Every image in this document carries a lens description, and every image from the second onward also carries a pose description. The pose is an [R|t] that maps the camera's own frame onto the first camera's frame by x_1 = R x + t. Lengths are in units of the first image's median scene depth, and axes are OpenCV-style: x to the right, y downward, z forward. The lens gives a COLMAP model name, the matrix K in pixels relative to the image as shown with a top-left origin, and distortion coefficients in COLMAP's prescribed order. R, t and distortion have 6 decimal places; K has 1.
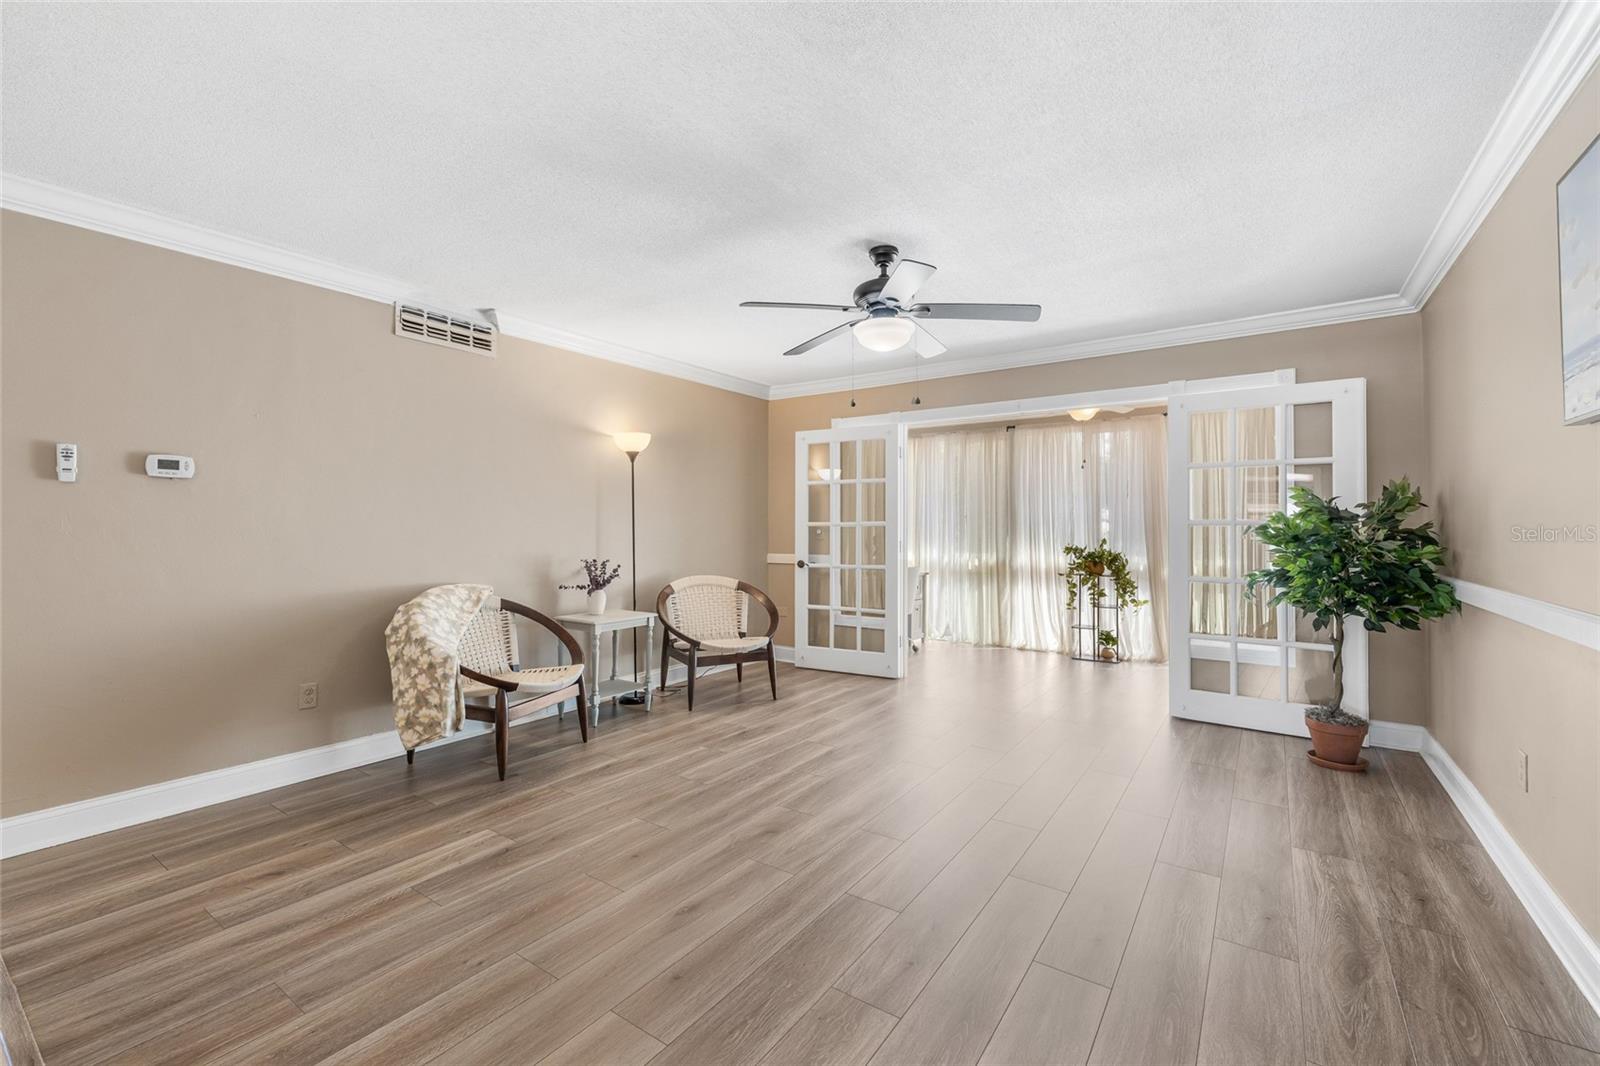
lens RADIAL K [[668.9, 0, 796.6], [0, 668.9, 527.6], [0, 0, 1]] dist [-0.000343, 0.000713]
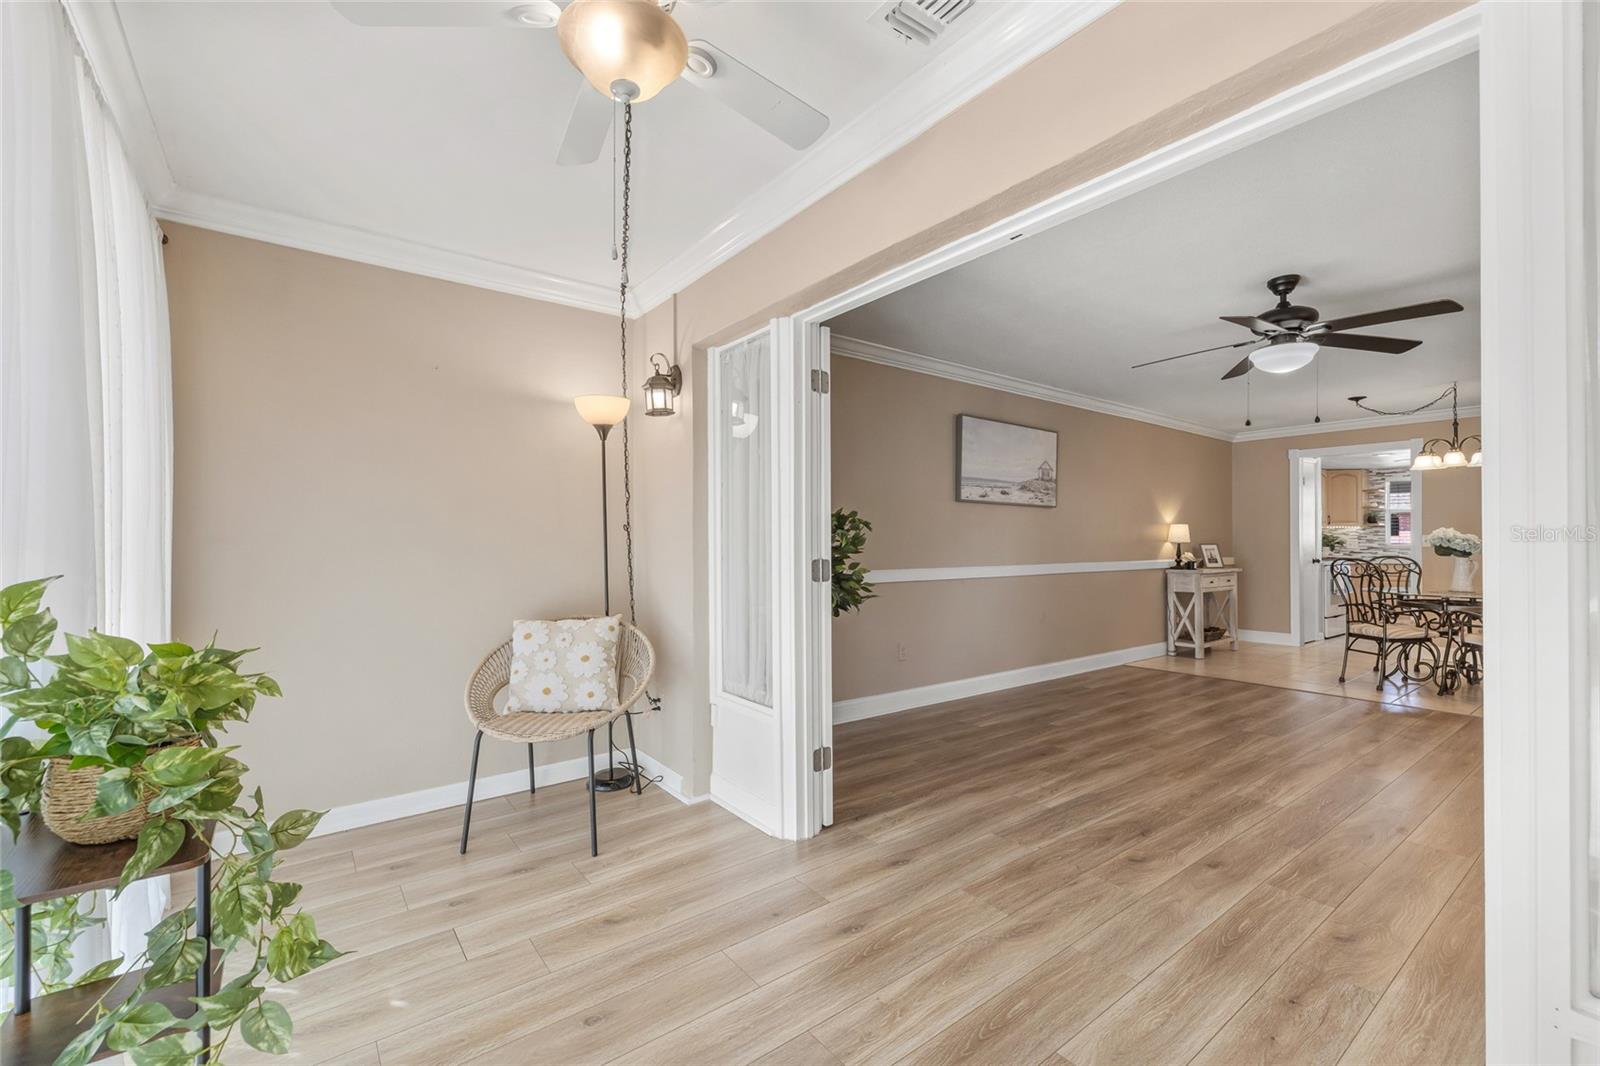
lens RADIAL K [[668.9, 0, 794.8], [0, 668.9, 540.7], [0, 0, 1]] dist [-0.000343, 0.000713]
pose [[-0.948682, -0.001513, 0.316227, 0.493835], [-0.003045, 0.999986, -0.004351, 0.015077], [-0.316216, -0.005090, -0.948673, 2.070818]]
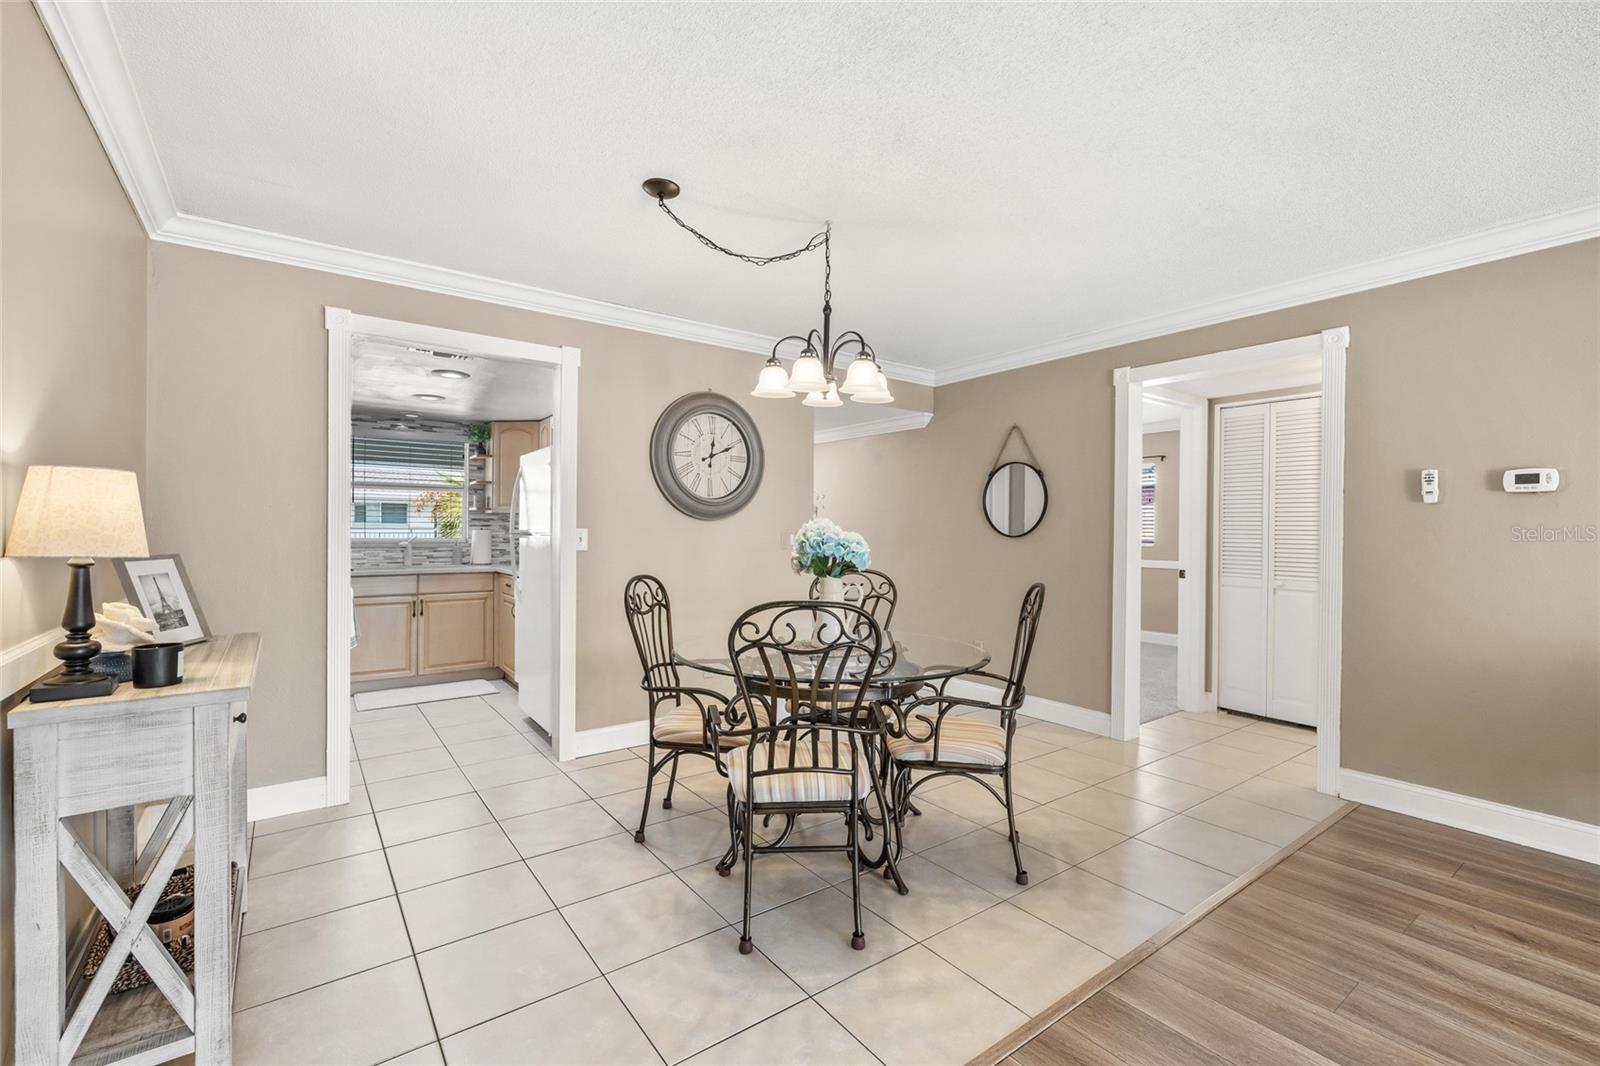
lens RADIAL K [[668.9, 0, 780.6], [0, 668.9, 535.4], [0, 0, 1]] dist [-0.000343, 0.000713]
pose [[-0.330359, 0.001192, -0.943854, 0.263999], [-0.004671, 0.999985, 0.002898, -0.009039], [0.943844, 0.005367, -0.330349, 0.257017]]
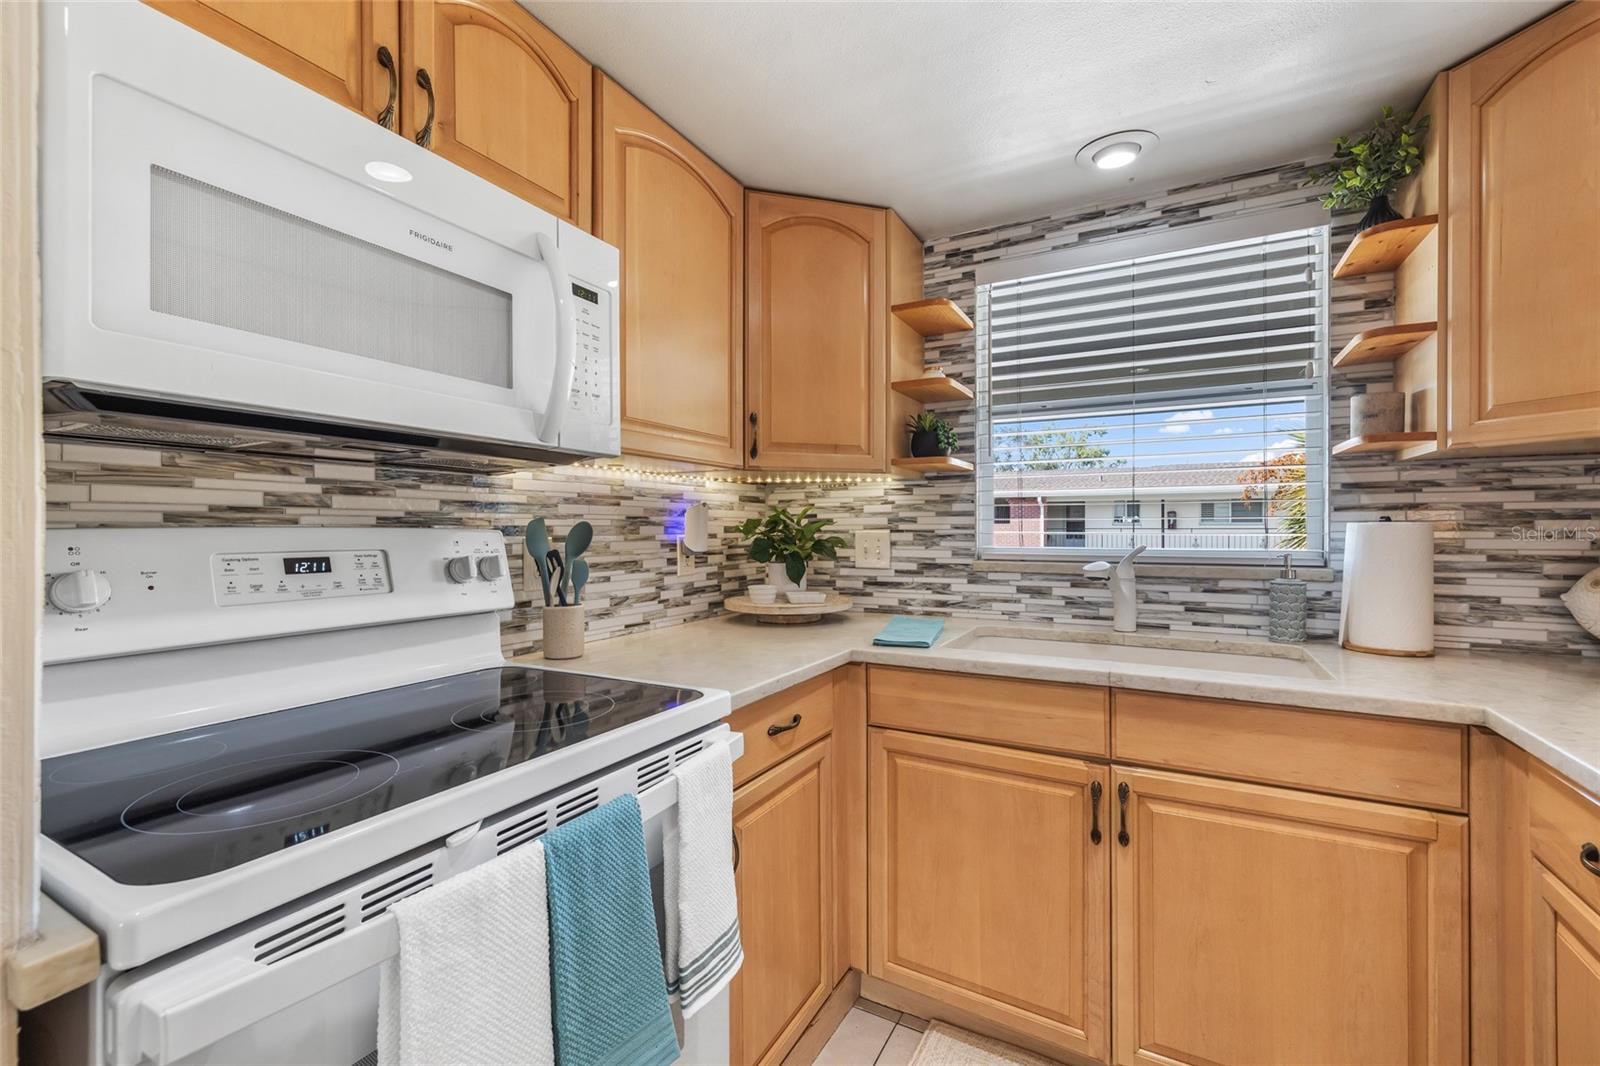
lens RADIAL K [[668.9, 0, 800.6], [0, 668.9, 524.8], [0, 0, 1]] dist [-0.000343, 0.000713]
pose [[-0.994390, -0.000917, -0.105770, -0.700384], [0.000242, 0.999940, -0.010941, -0.007590], [0.105774, -0.010906, -0.994330, -0.665434]]
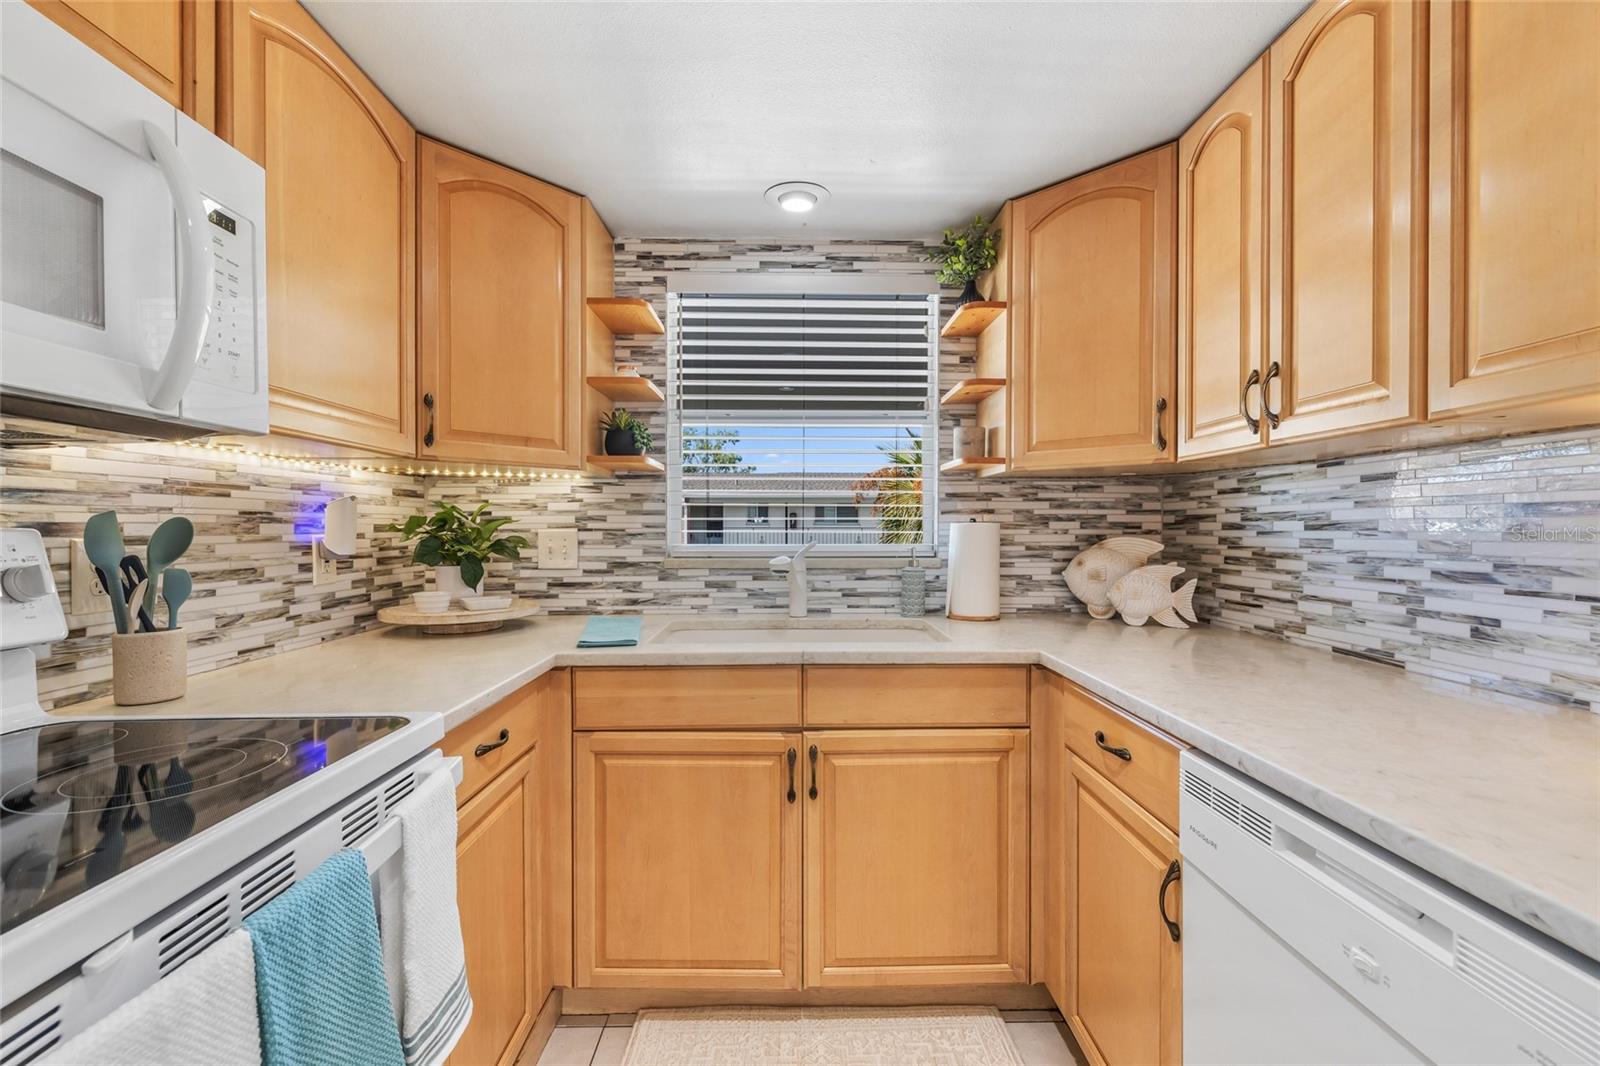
lens RADIAL K [[668.9, 0, 798.1], [0, 668.9, 528.4], [0, 0, 1]] dist [-0.000343, 0.000713]
pose [[-0.809412, -0.000204, -0.587242, -0.650607], [0.002323, 0.999991, -0.003549, -0.007174], [0.587237, -0.004237, -0.809404, -0.673629]]
